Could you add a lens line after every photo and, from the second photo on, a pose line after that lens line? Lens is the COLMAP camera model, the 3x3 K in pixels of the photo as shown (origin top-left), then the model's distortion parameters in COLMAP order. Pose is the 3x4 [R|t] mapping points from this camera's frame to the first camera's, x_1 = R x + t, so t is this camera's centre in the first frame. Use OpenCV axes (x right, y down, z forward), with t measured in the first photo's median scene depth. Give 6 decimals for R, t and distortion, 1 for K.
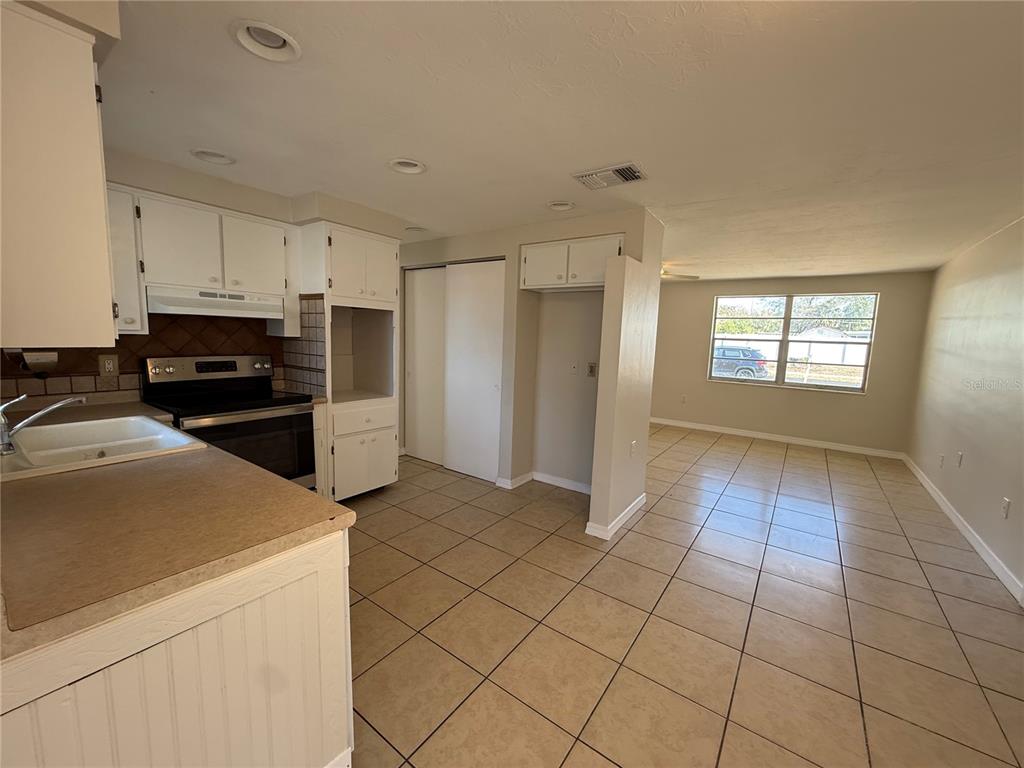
lens RADIAL K [[409.1, 0, 512.5], [0, 409.1, 385.3], [0, 0, 1]] dist [0.001373, 0.000005]
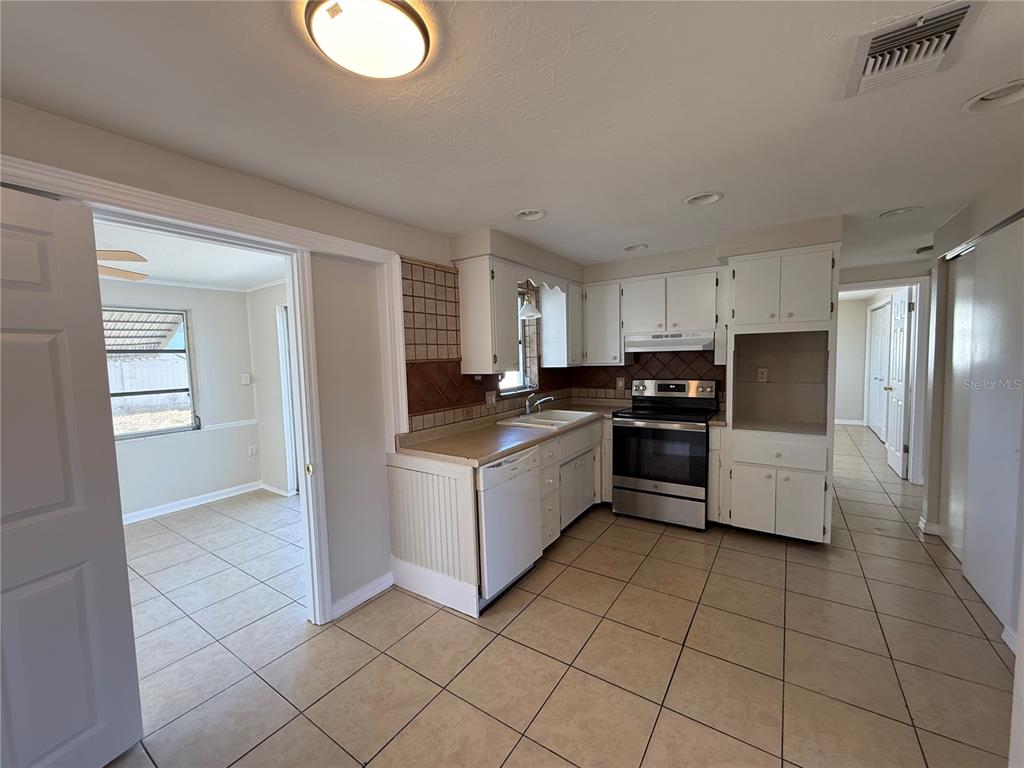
lens RADIAL K [[409.1, 0, 510.0], [0, 409.1, 383.2], [0, 0, 1]] dist [0.001373, 0.000005]
pose [[0.029421, 0.032055, -0.999053, 0.660238], [-0.094540, 0.995094, 0.029144, -0.053266], [0.995086, 0.093593, 0.032308, 0.456628]]
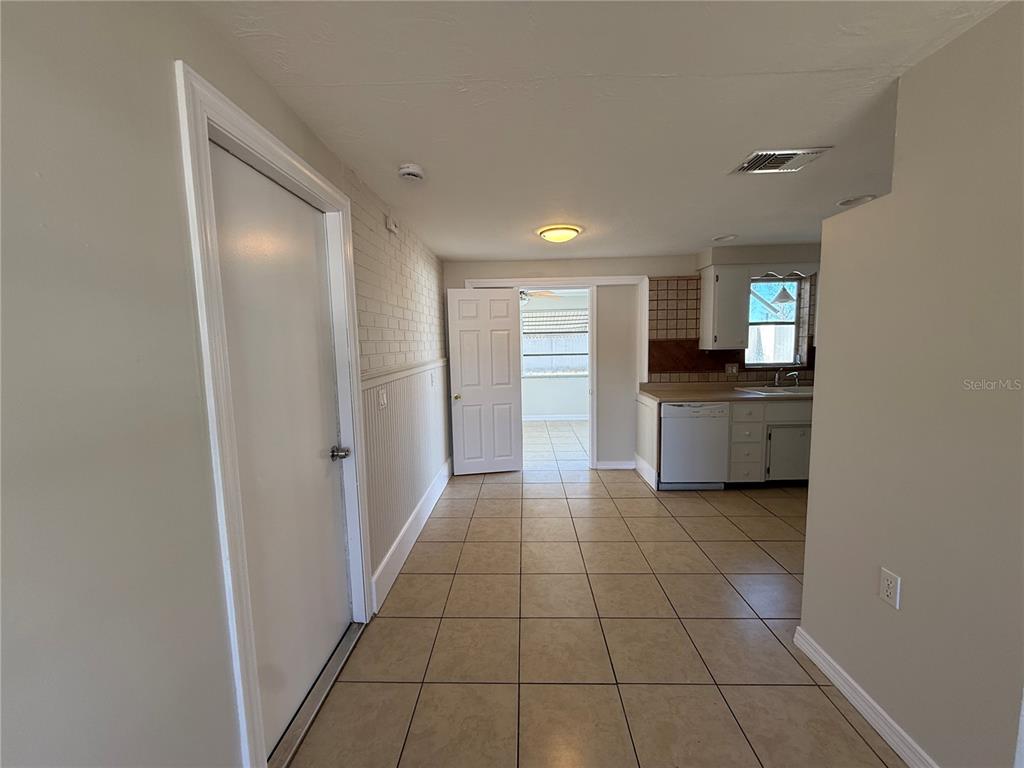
lens RADIAL K [[409.1, 0, 511.3], [0, 409.1, 383.2], [0, 0, 1]] dist [0.001373, 0.000005]
pose [[-0.828174, 0.040920, -0.558975, 1.057031], [-0.075127, 0.980226, 0.183066, -0.142381], [0.555413, 0.193604, -0.808724, 1.290067]]
